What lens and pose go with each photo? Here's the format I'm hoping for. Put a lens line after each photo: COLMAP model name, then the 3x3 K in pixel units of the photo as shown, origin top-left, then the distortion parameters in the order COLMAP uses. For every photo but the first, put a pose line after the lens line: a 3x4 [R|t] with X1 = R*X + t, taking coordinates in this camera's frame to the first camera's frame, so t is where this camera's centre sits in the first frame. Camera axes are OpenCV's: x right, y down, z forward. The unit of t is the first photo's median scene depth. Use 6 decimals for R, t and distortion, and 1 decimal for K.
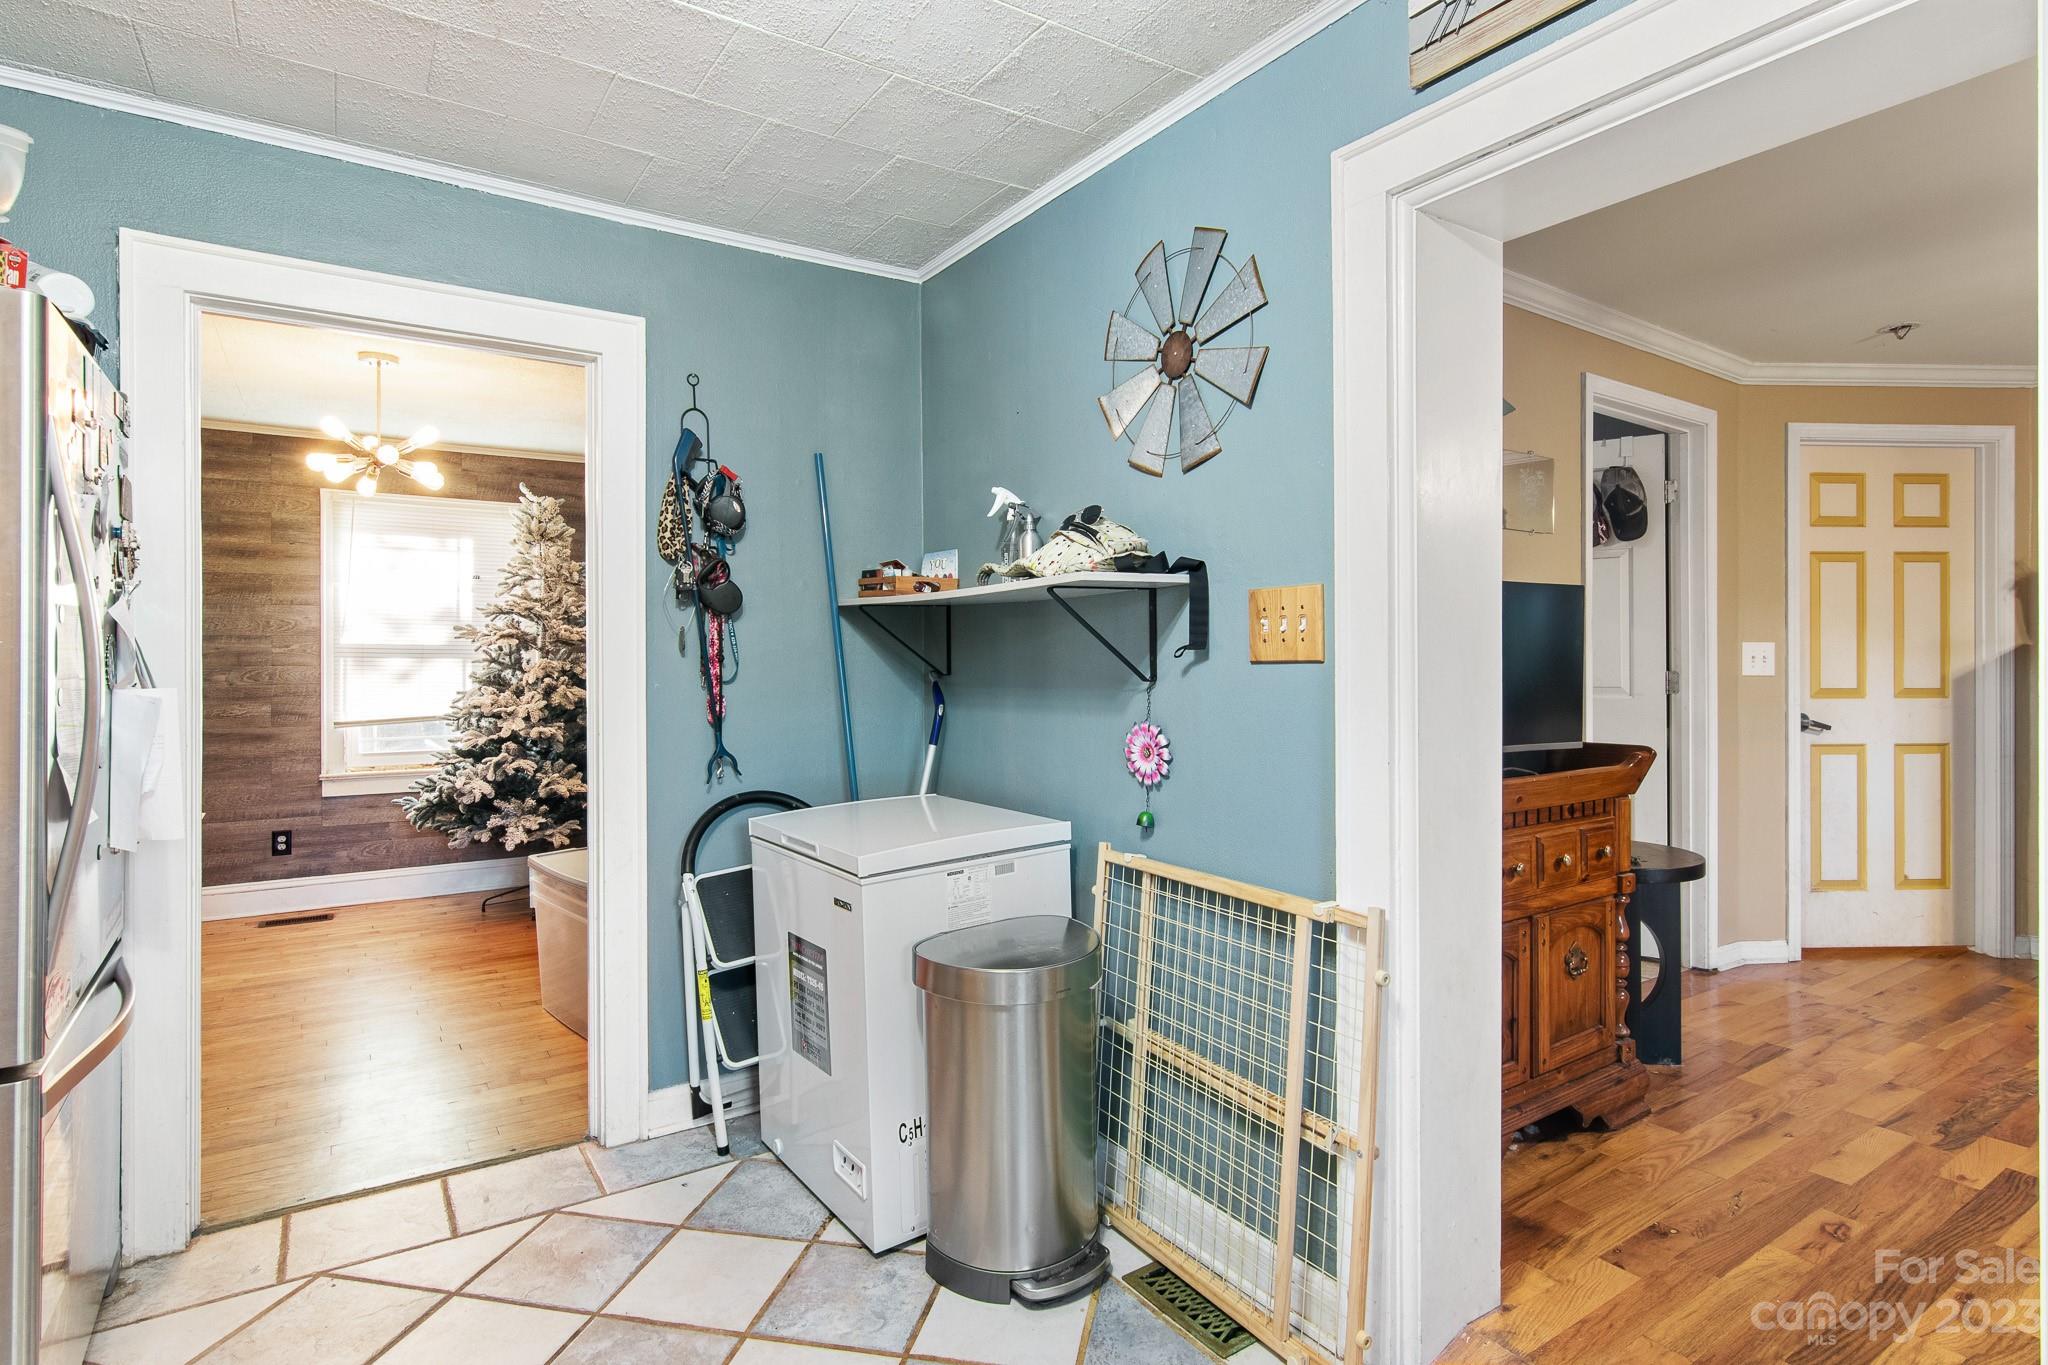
lens RADIAL K [[1038.1, 0, 1018.3], [0, 1038.1, 658.9], [0, 0, 1]] dist [0.001382, 0.000176]
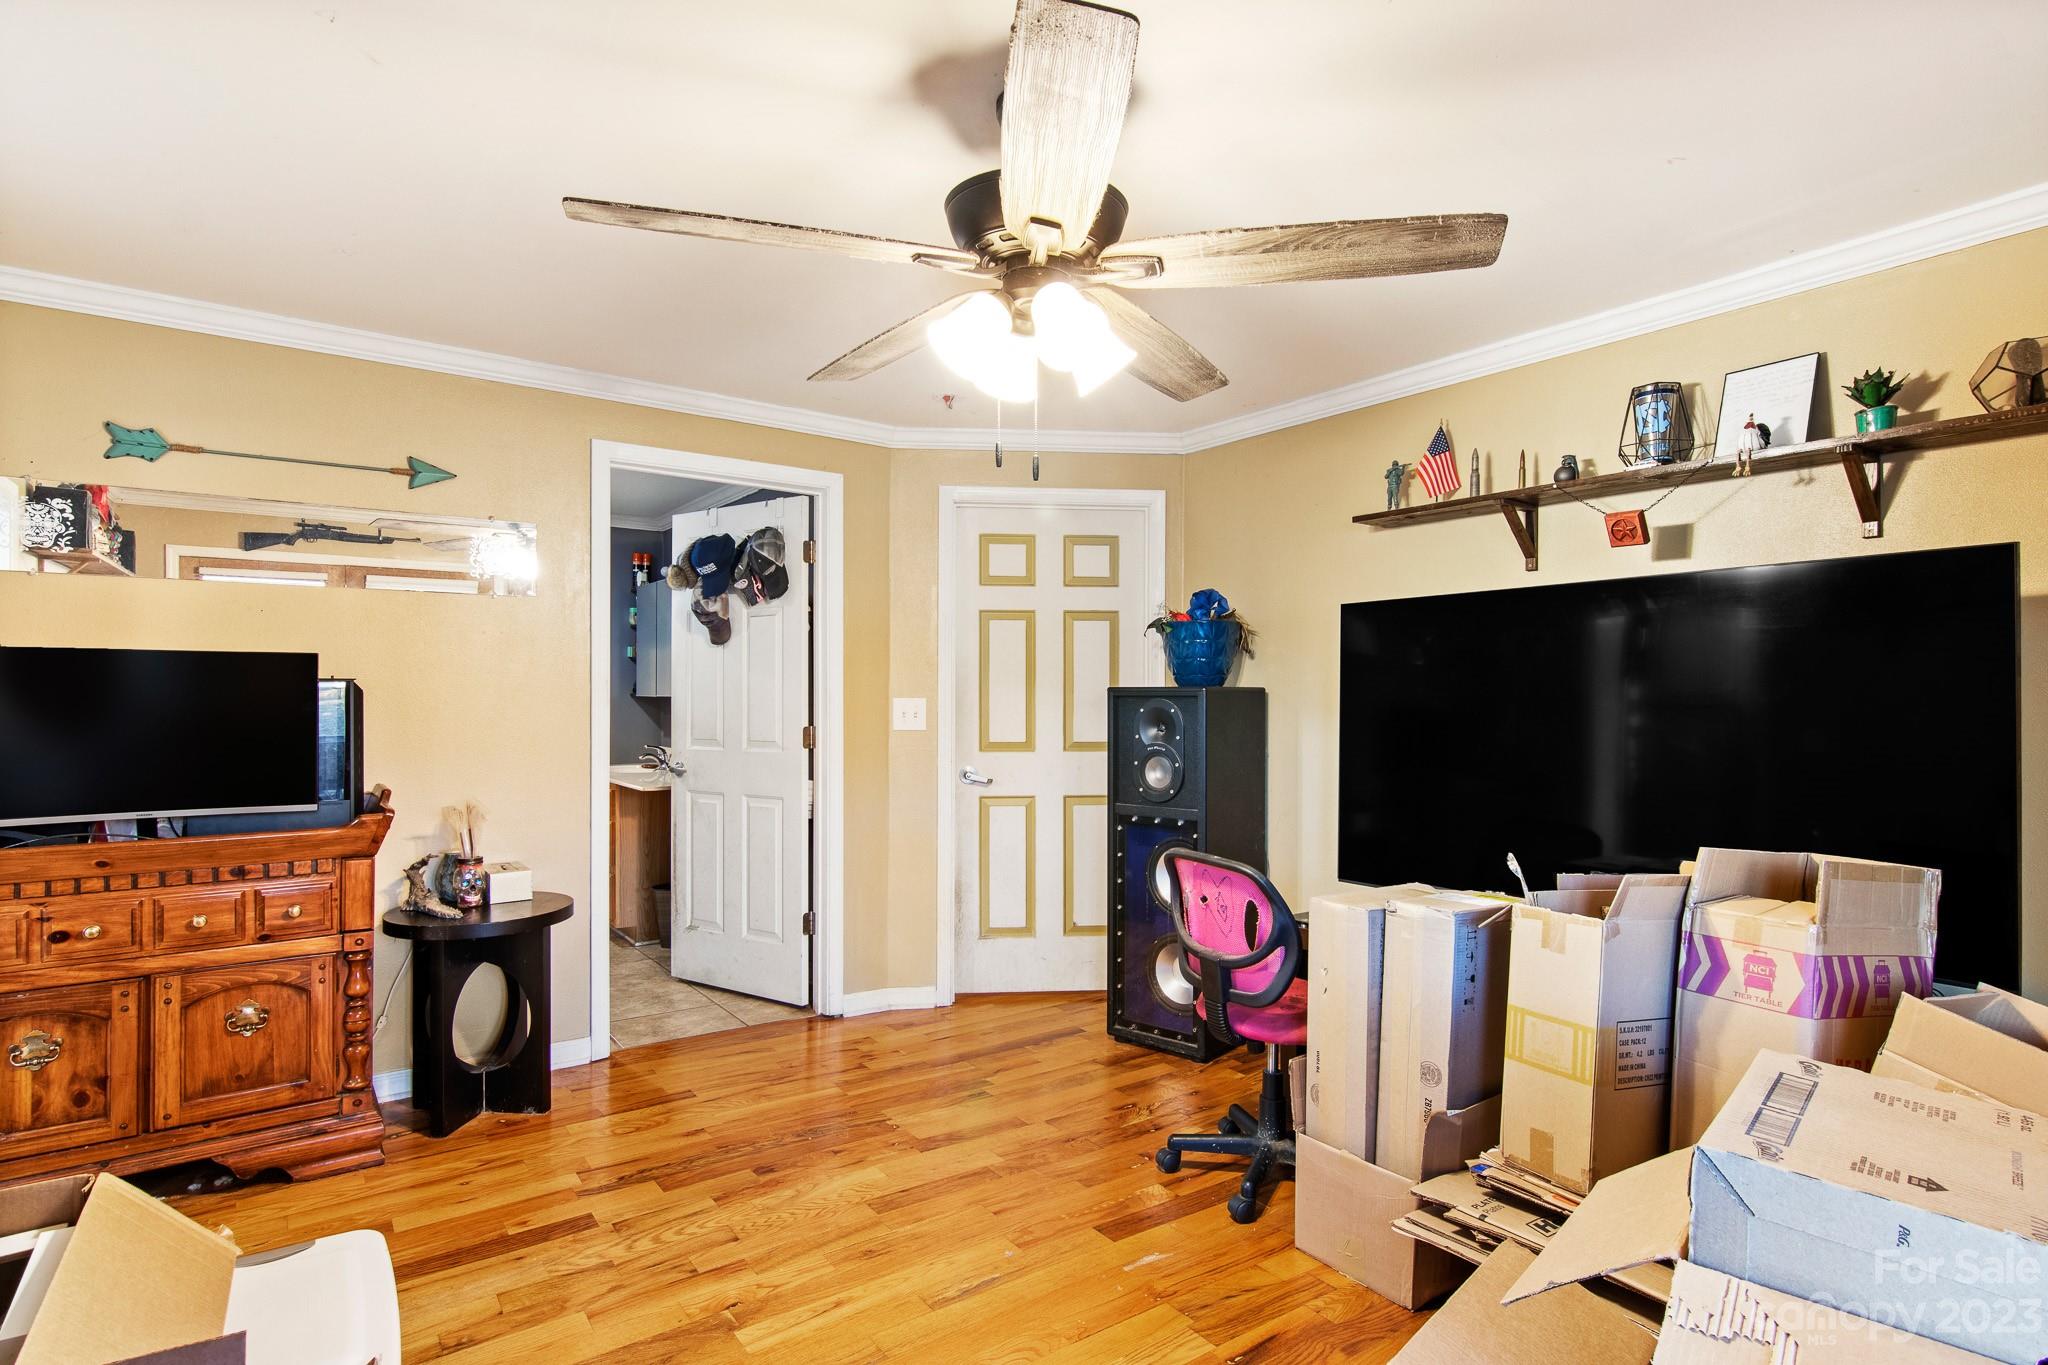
lens RADIAL K [[1042.9, 0, 1024.0], [0, 1042.9, 682.5], [0, 0, 1]] dist [0.000187, 0.000106]
pose [[0.999709, 0.002076, 0.024022, 0.795784], [-0.001922, 0.999978, -0.006408, -0.024797], [-0.024035, 0.006360, 0.999691, -0.040977]]
